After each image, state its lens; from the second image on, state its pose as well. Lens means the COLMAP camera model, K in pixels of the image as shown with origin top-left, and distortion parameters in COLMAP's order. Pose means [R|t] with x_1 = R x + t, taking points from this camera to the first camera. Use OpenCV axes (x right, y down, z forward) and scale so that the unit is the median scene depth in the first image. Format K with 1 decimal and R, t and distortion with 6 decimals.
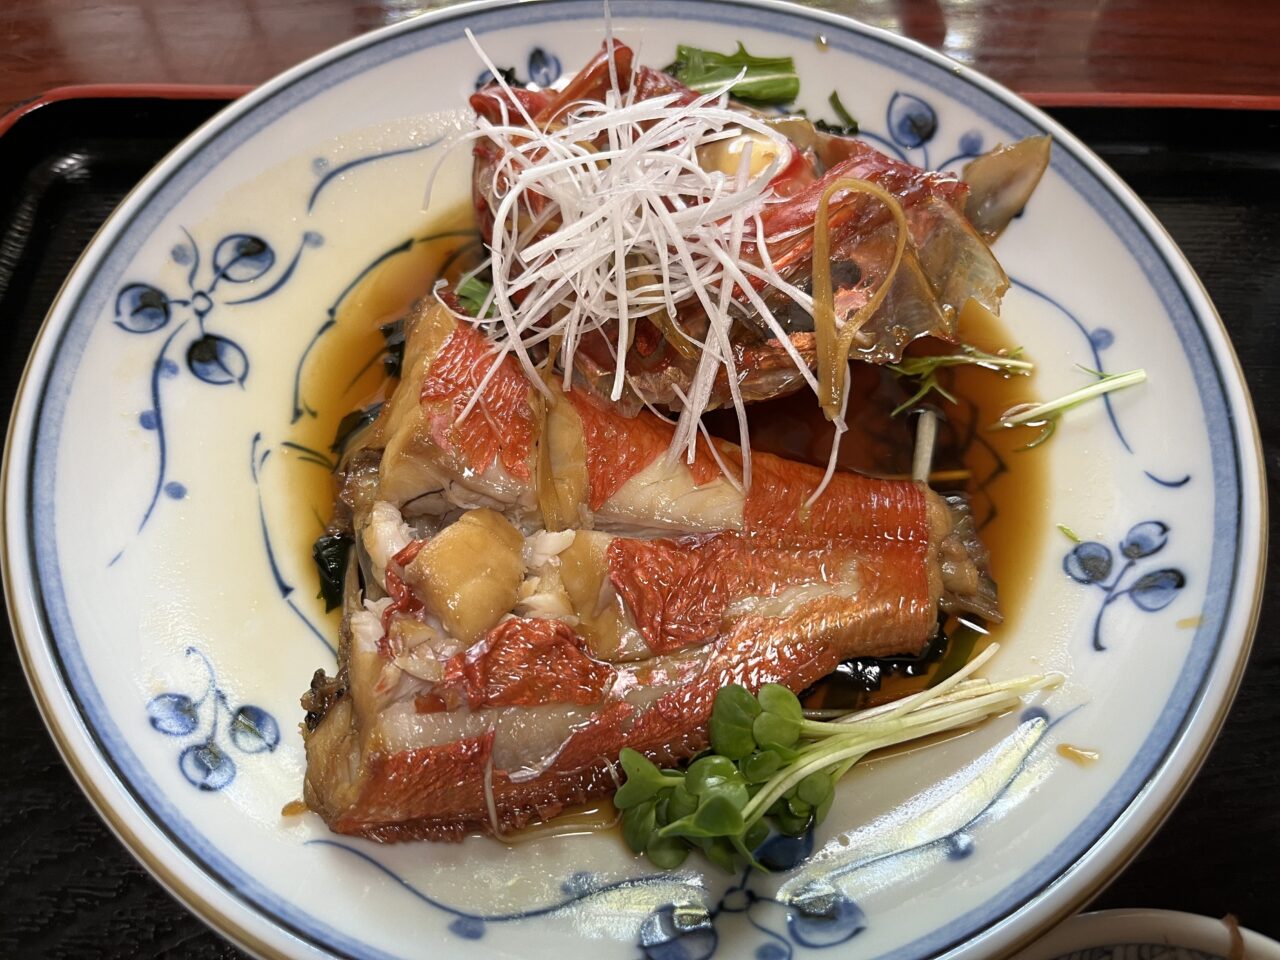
lens RADIAL K [[967.2, 0, 640.0], [0, 967.2, 480.0], [0, 0, 1]] dist [-0.022372, -0.000185]
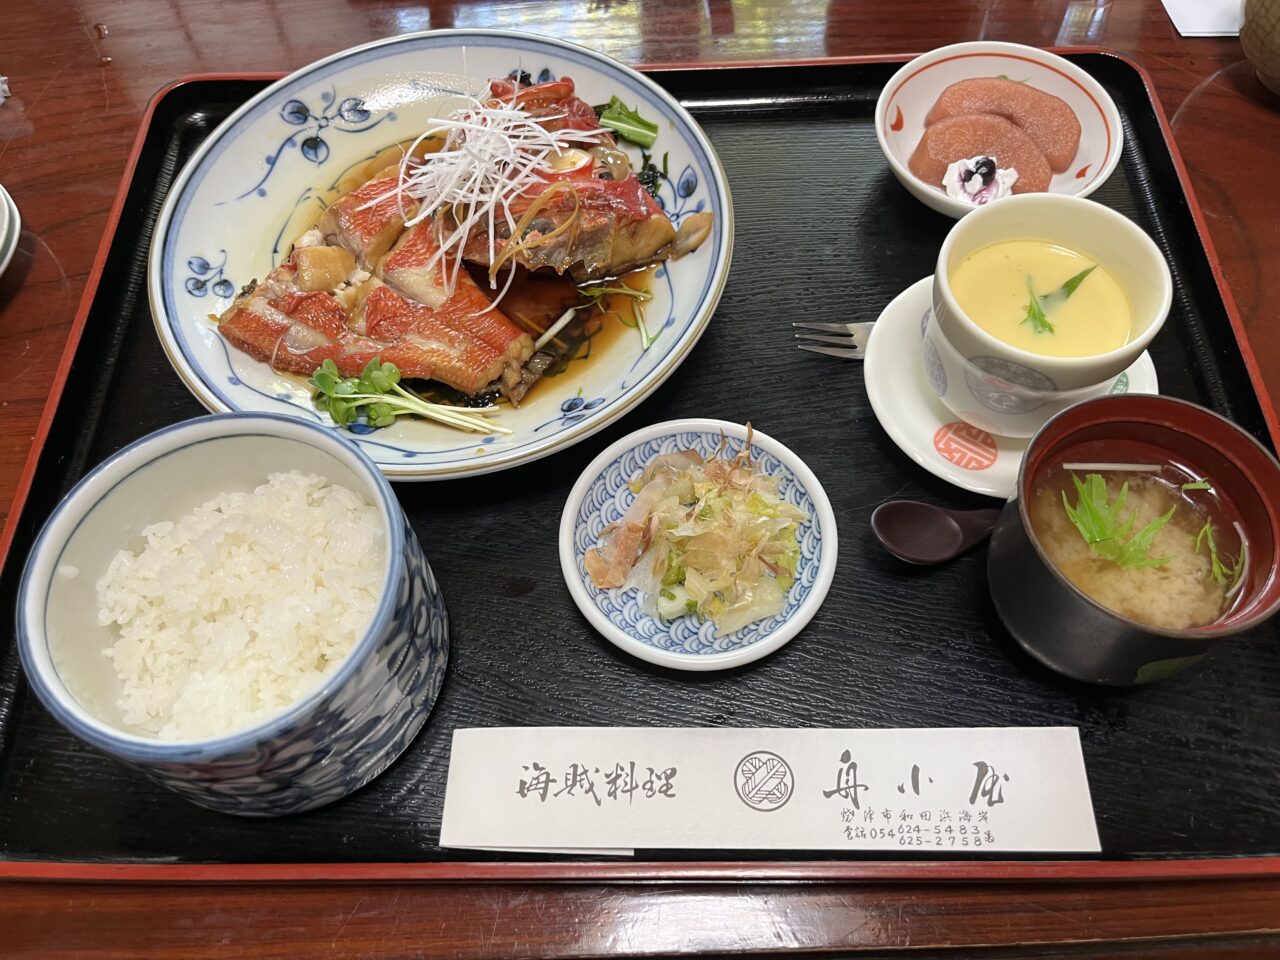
lens RADIAL K [[967.2, 0, 640.0], [0, 967.2, 480.0], [0, 0, 1]] dist [-0.022372, -0.000185]
pose [[0.831755, 0.480928, -0.277295, 1.116941], [-0.474859, 0.875095, 0.093369, -0.028599], [0.287563, 0.054016, 0.956237, -0.785015]]
